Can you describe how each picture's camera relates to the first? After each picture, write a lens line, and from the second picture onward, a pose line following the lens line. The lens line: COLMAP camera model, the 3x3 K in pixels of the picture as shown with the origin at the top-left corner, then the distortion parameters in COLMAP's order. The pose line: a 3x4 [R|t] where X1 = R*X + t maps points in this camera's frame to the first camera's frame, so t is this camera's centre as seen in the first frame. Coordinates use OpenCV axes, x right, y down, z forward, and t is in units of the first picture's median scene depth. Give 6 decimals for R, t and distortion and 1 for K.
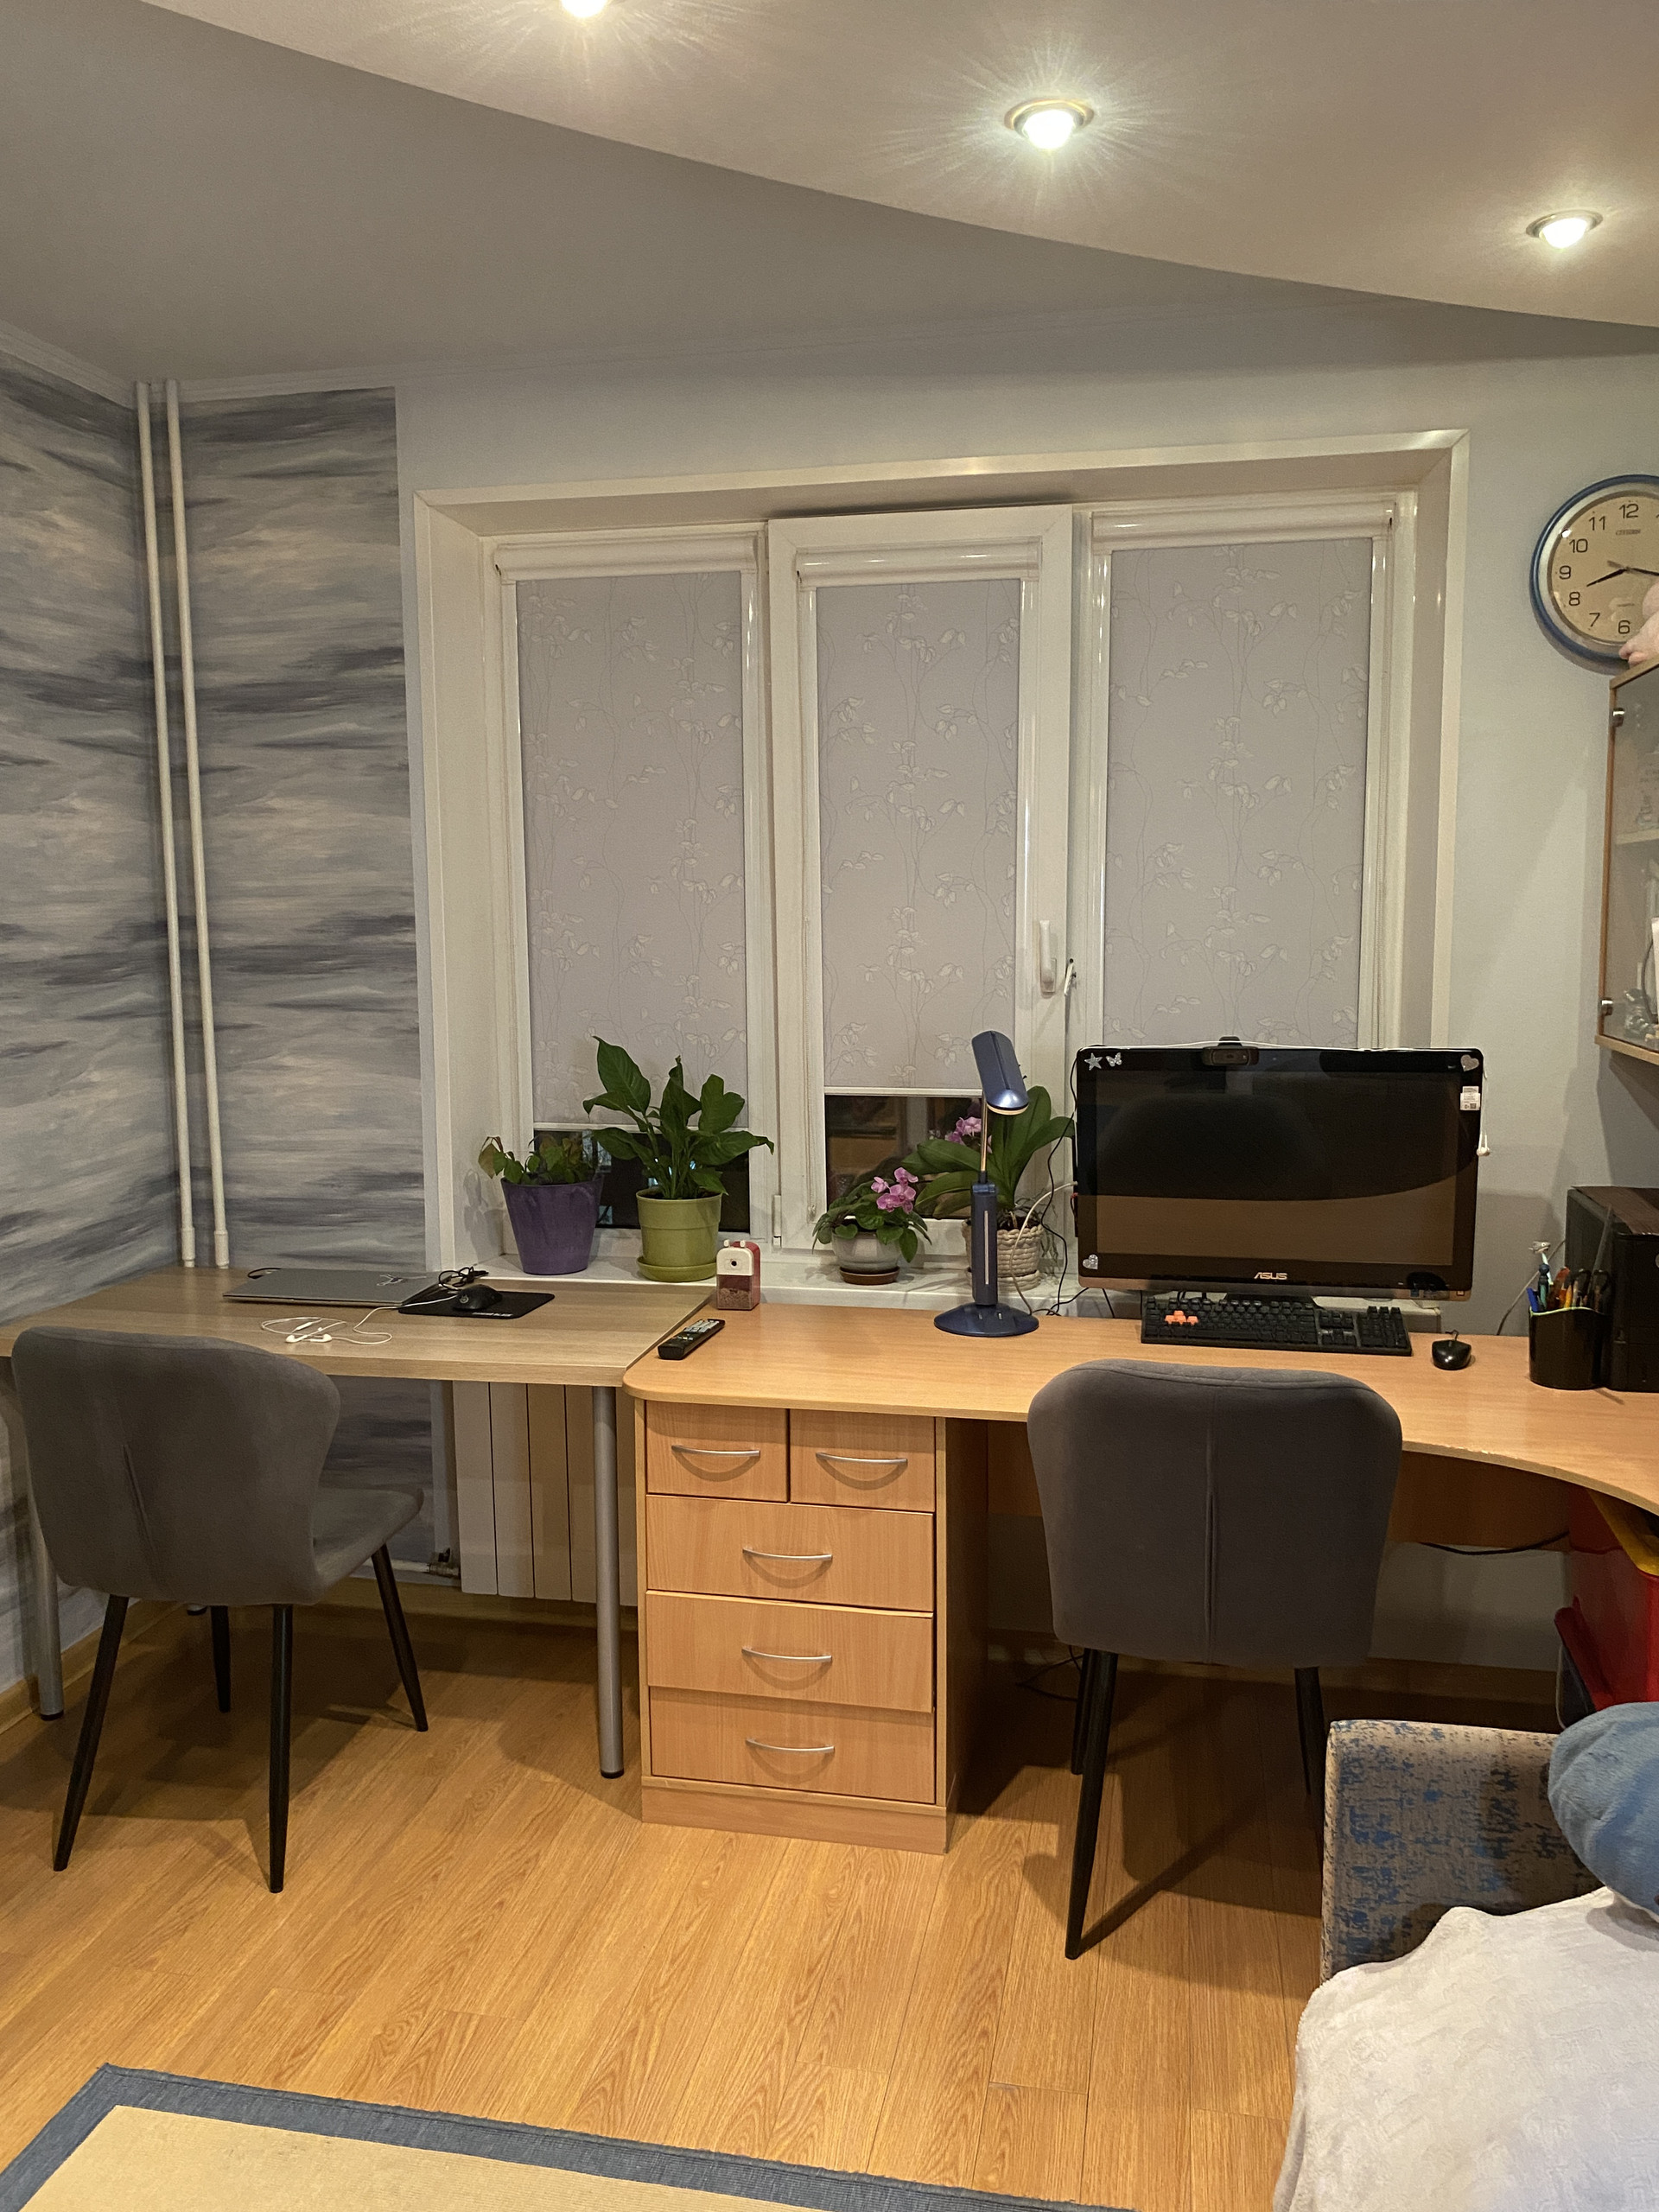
lens RADIAL K [[1689.1, 0, 814.9], [0, 1689.1, 1102.7], [0, 0, 1]] dist [0.011517, -0.021881]
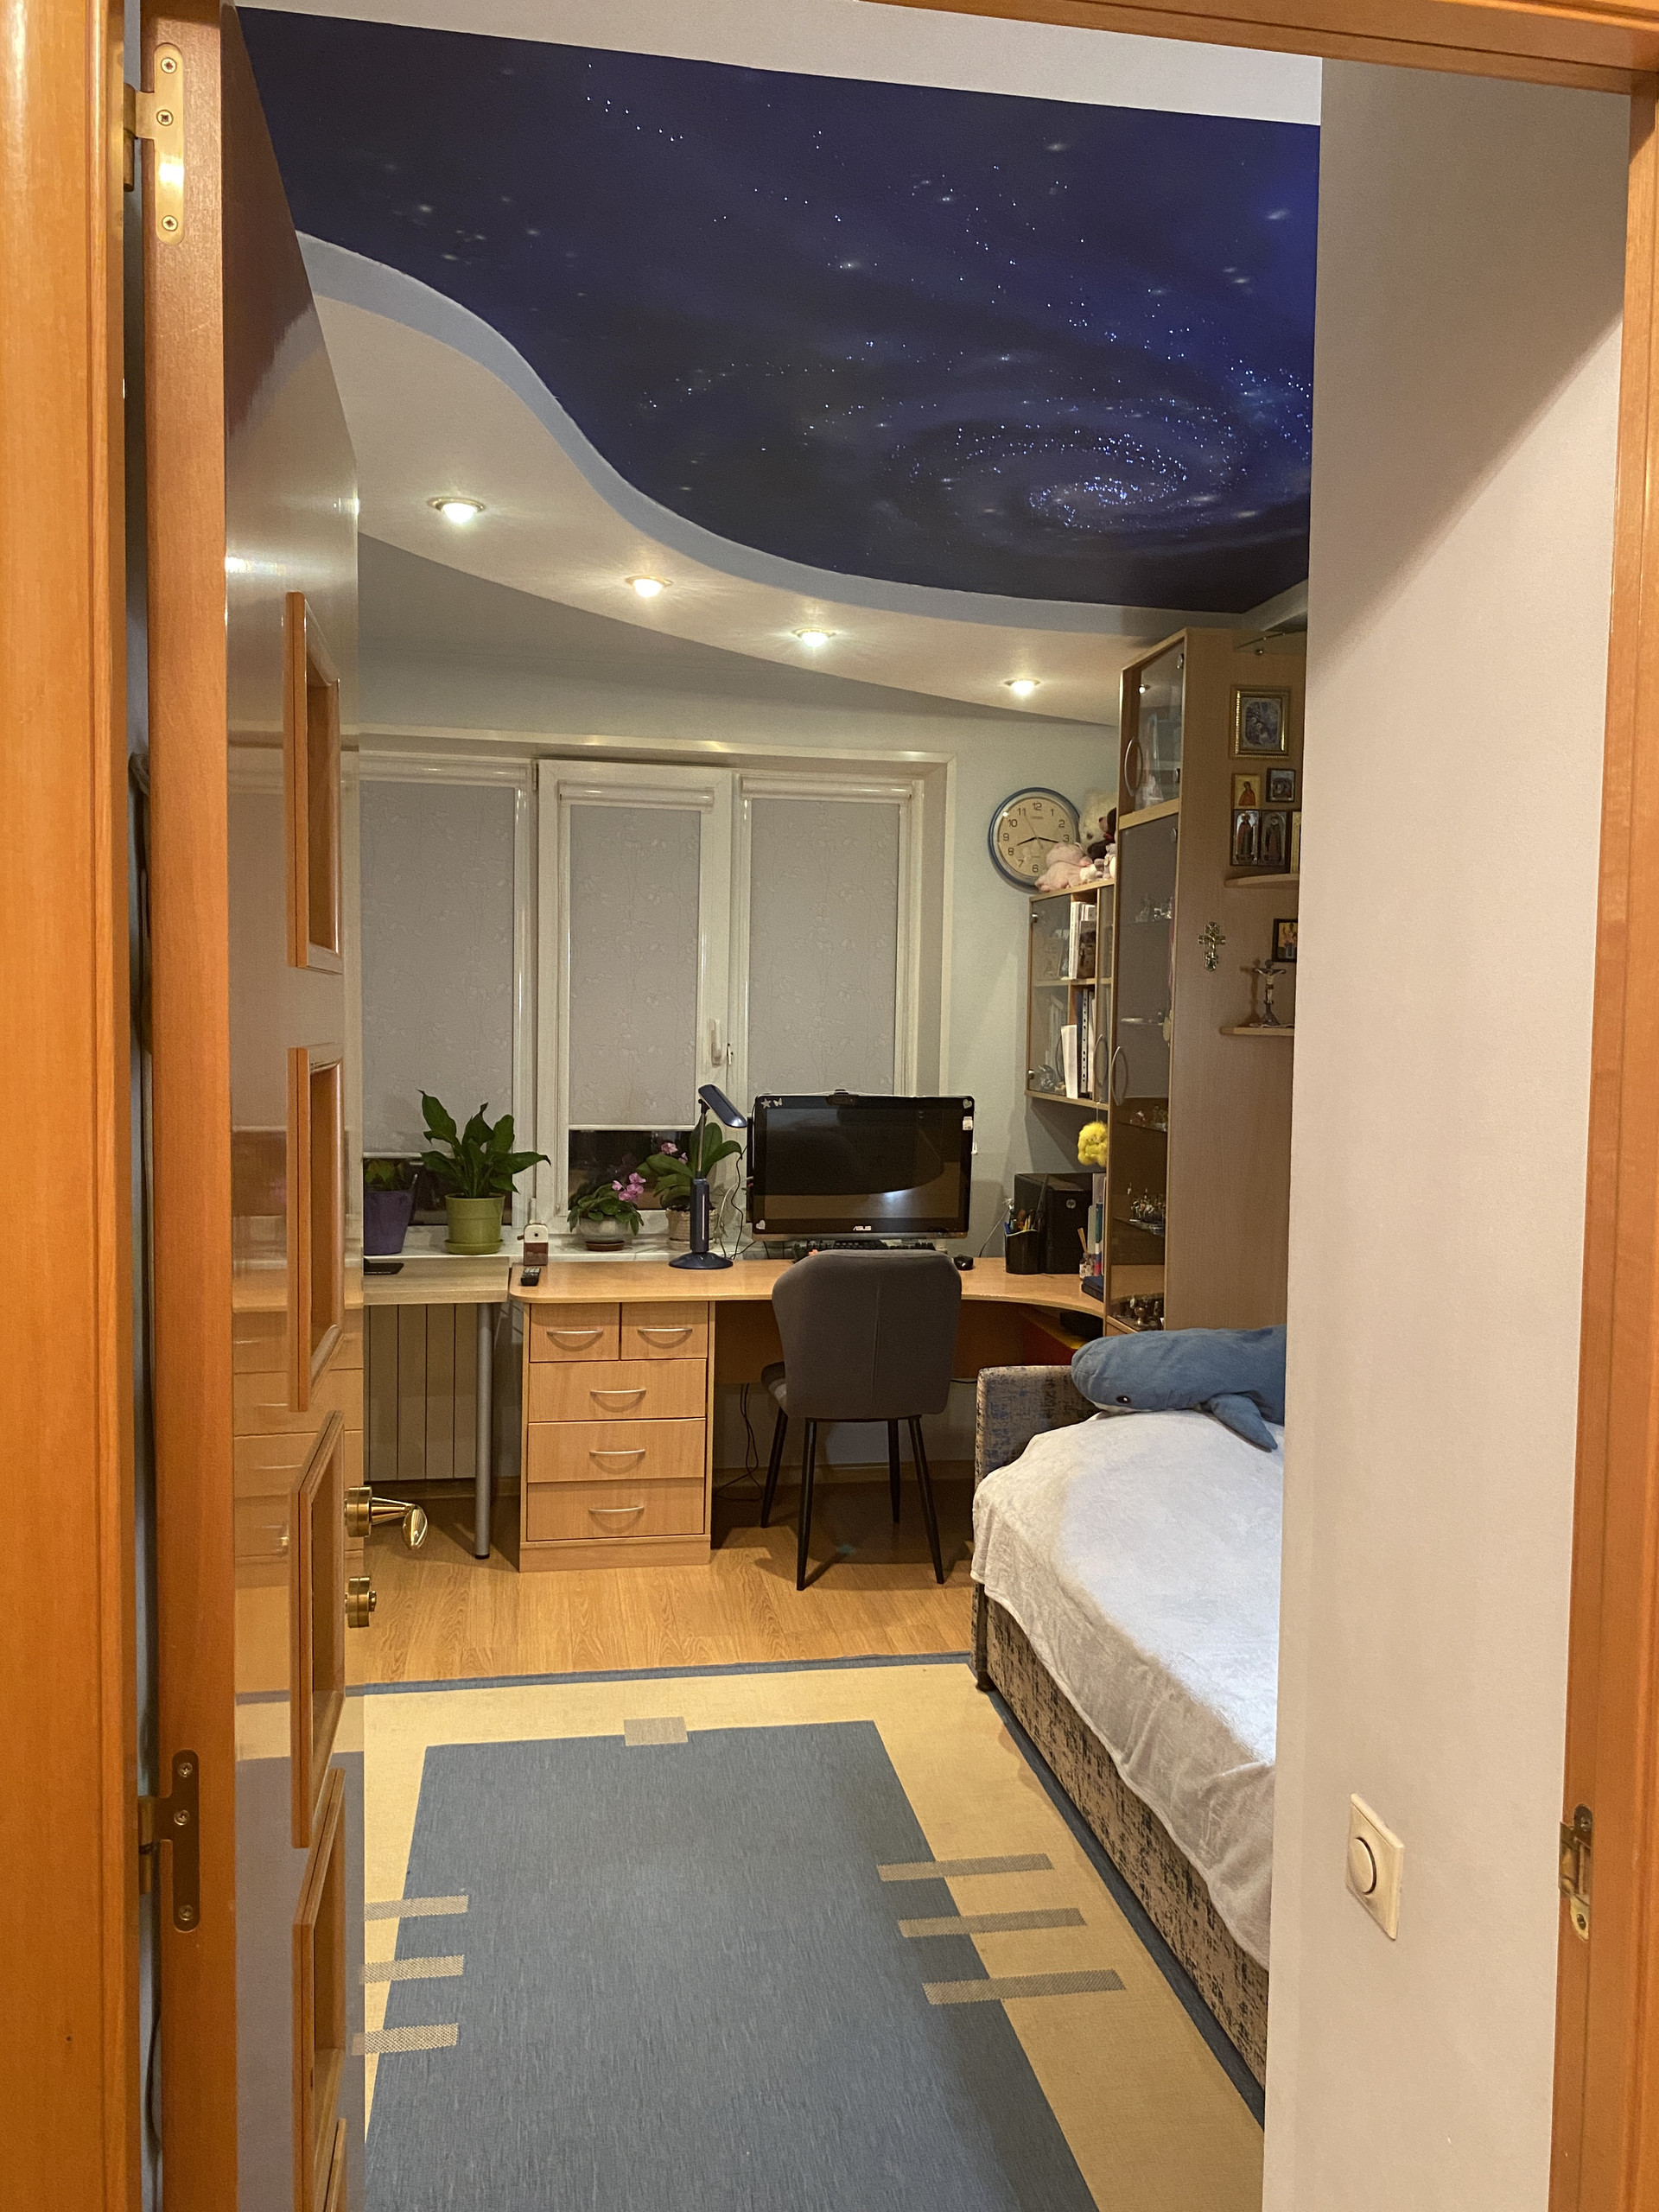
lens RADIAL K [[1689.1, 0, 826.6], [0, 1689.1, 1101.1], [0, 0, 1]] dist [0.011517, -0.021881]
pose [[0.926101, 0.004300, 0.377250, -0.424185], [0.017404, 0.998384, -0.054106, 0.066907], [-0.376873, 0.056673, 0.924530, -0.599024]]
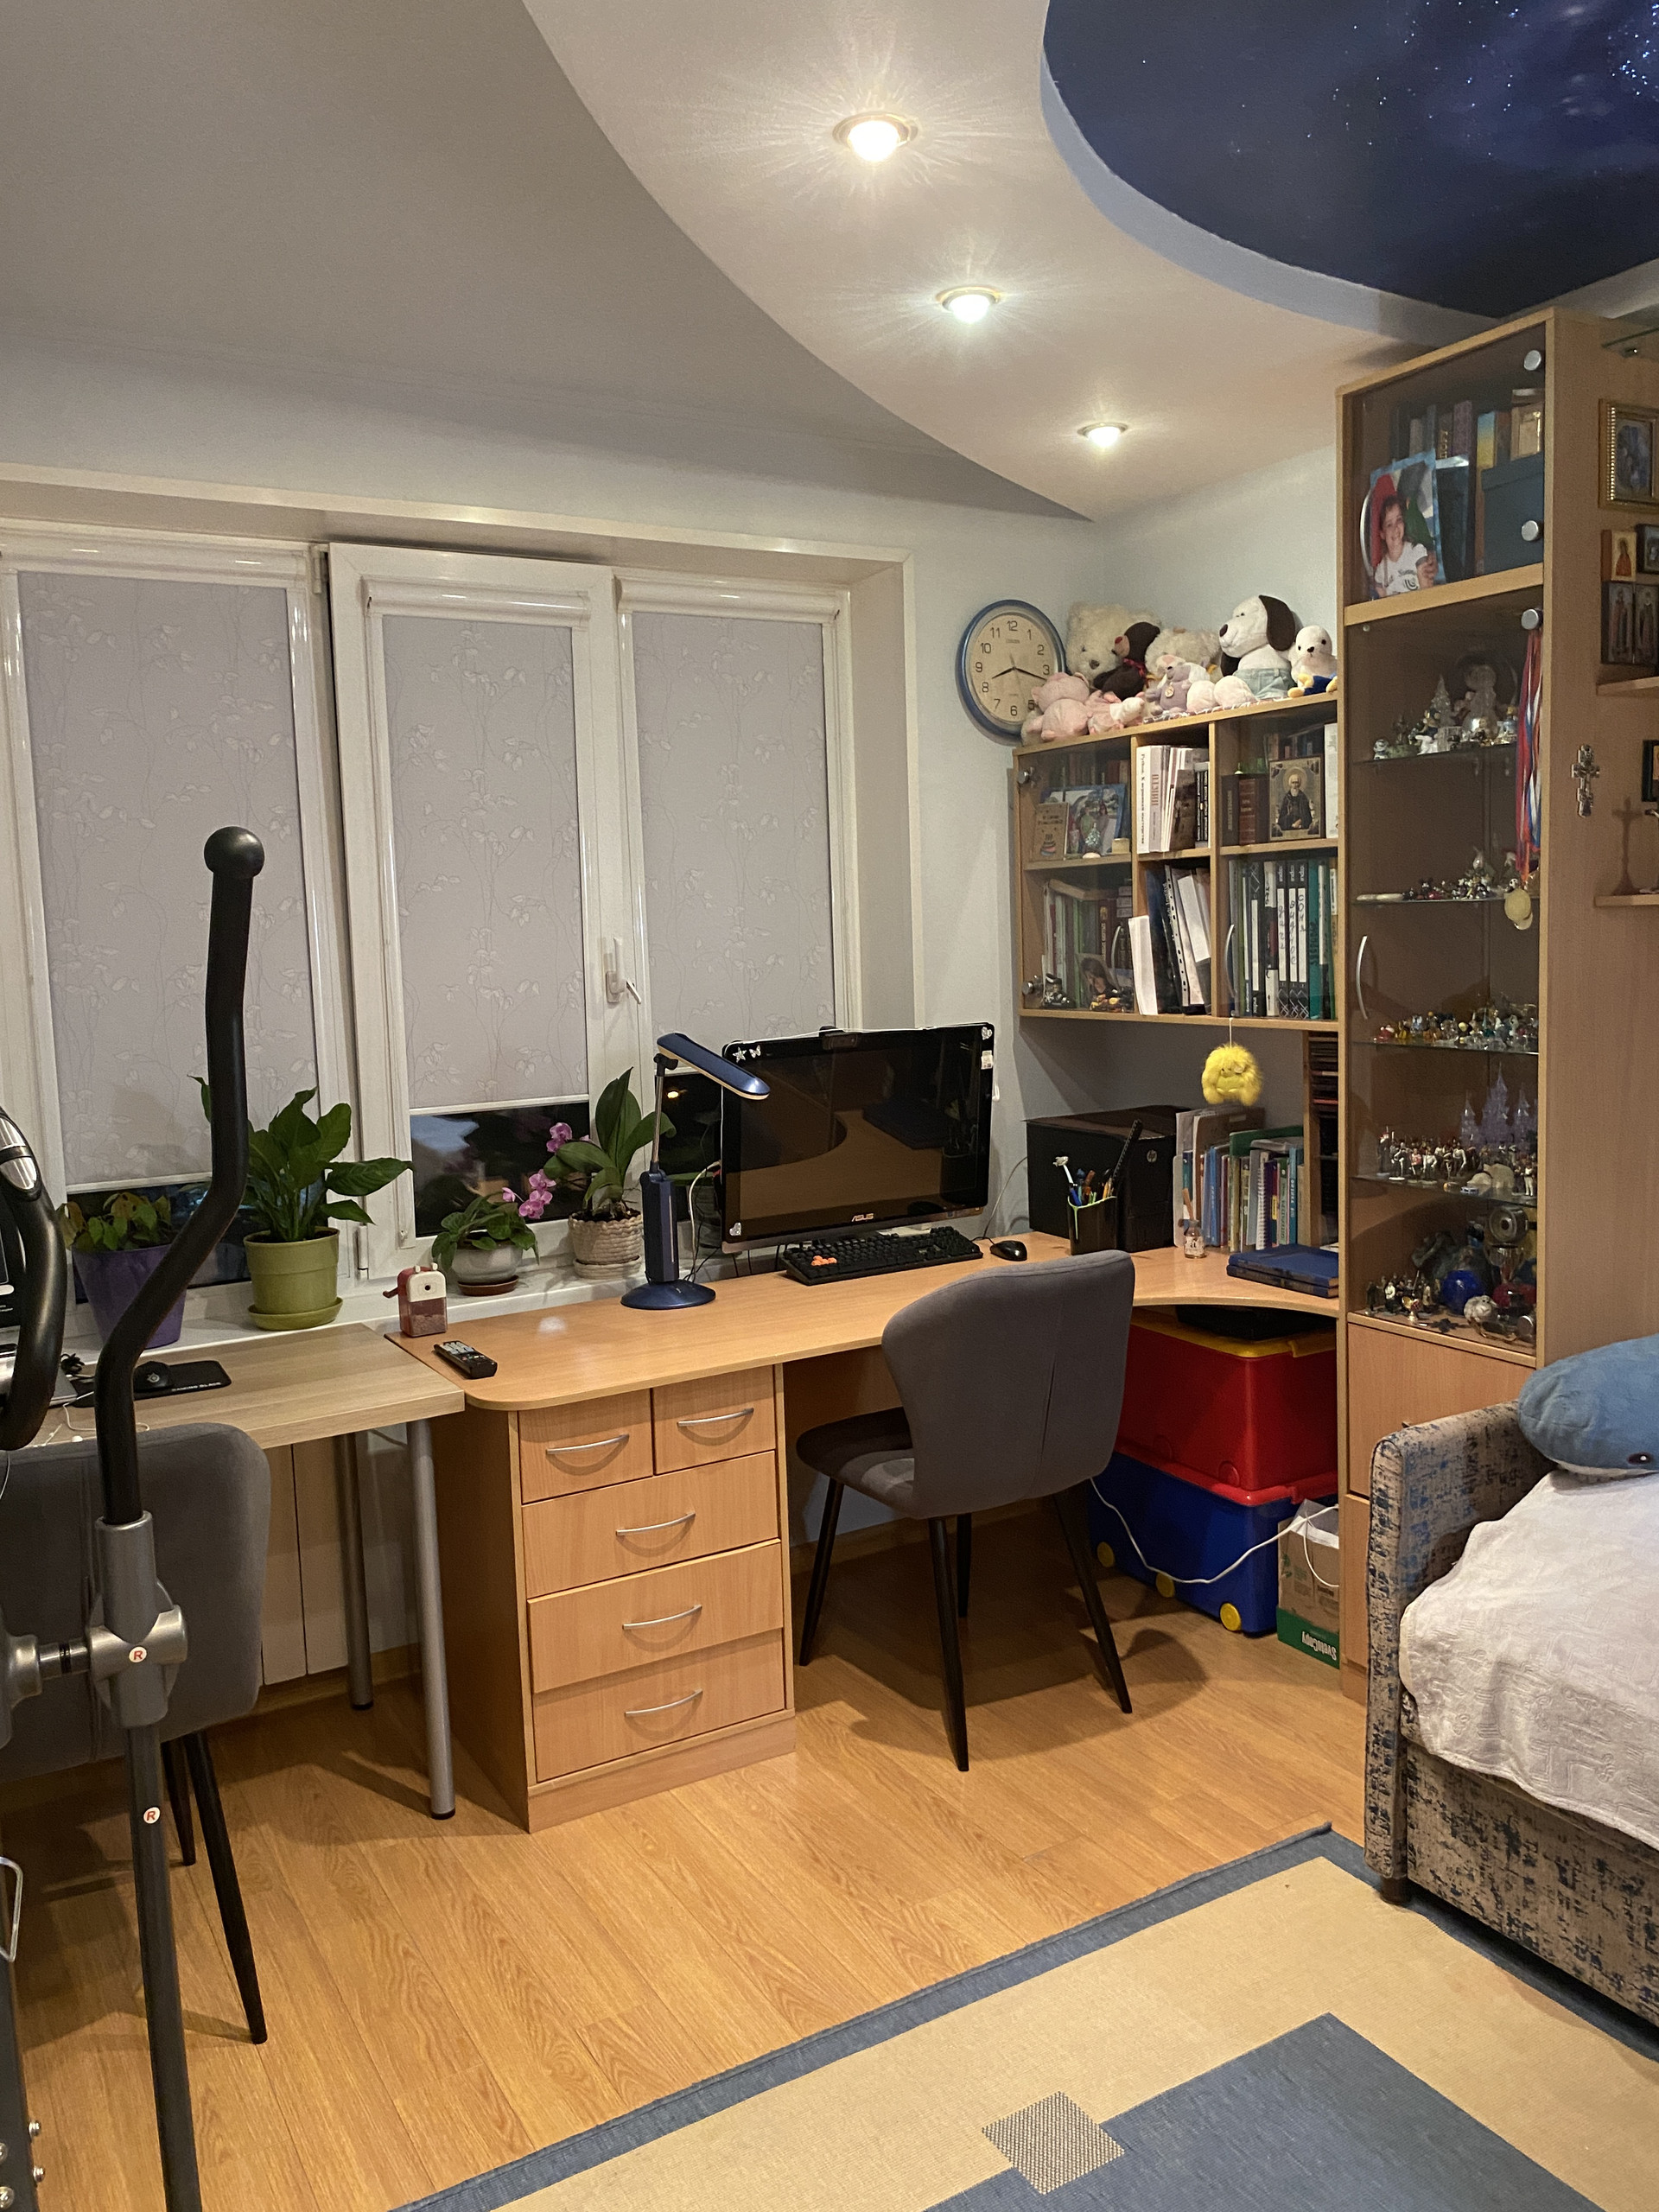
lens RADIAL K [[1689.1, 0, 800.3], [0, 1689.1, 1105.6], [0, 0, 1]] dist [0.011517, -0.021881]
pose [[0.739578, -0.092414, 0.666696, -0.591580], [0.105890, 0.994170, 0.020340, -0.009208], [-0.664689, 0.055553, 0.745052, 0.112608]]
